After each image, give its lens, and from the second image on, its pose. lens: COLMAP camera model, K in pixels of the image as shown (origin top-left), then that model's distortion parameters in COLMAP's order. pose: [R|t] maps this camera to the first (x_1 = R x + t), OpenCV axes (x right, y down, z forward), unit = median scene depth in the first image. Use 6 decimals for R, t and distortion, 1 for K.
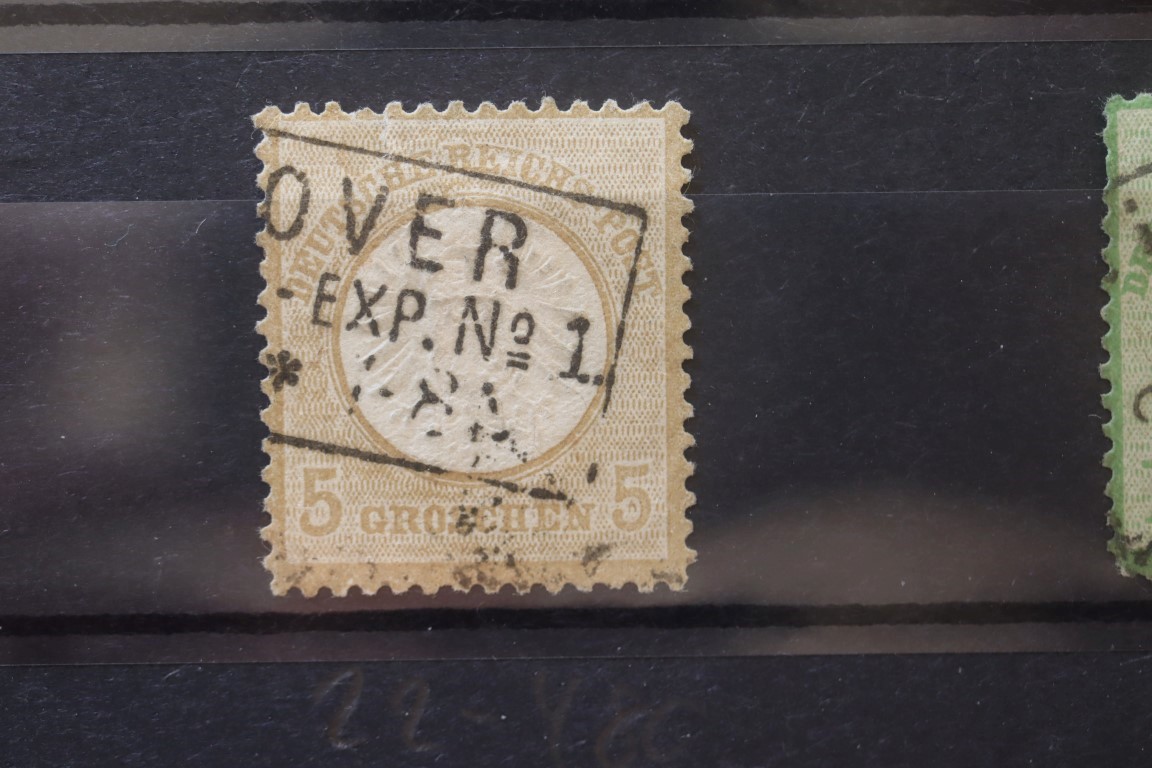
lens RADIAL K [[1884.1, 0, 573.1], [0, 1884.1, 382.5], [0, 0, 1]] dist [0.092093, 0.000000]
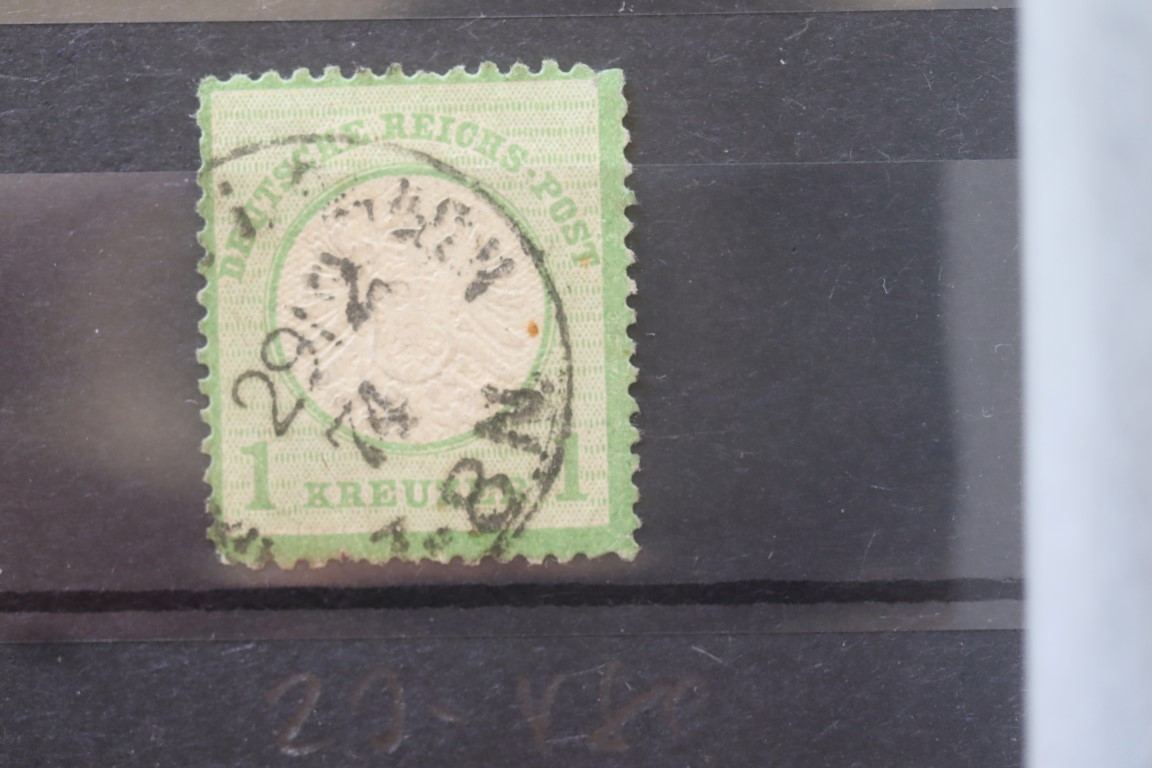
lens RADIAL K [[1884.1, 0, 507.9], [0, 1884.1, 338.2], [0, 0, 1]] dist [0.092093, 0.000000]
pose [[0.996502, -0.000799, -0.083562, 0.519131], [0.000593, 0.999997, -0.002494, -0.012690], [0.083564, 0.002436, 0.996499, 0.035238]]
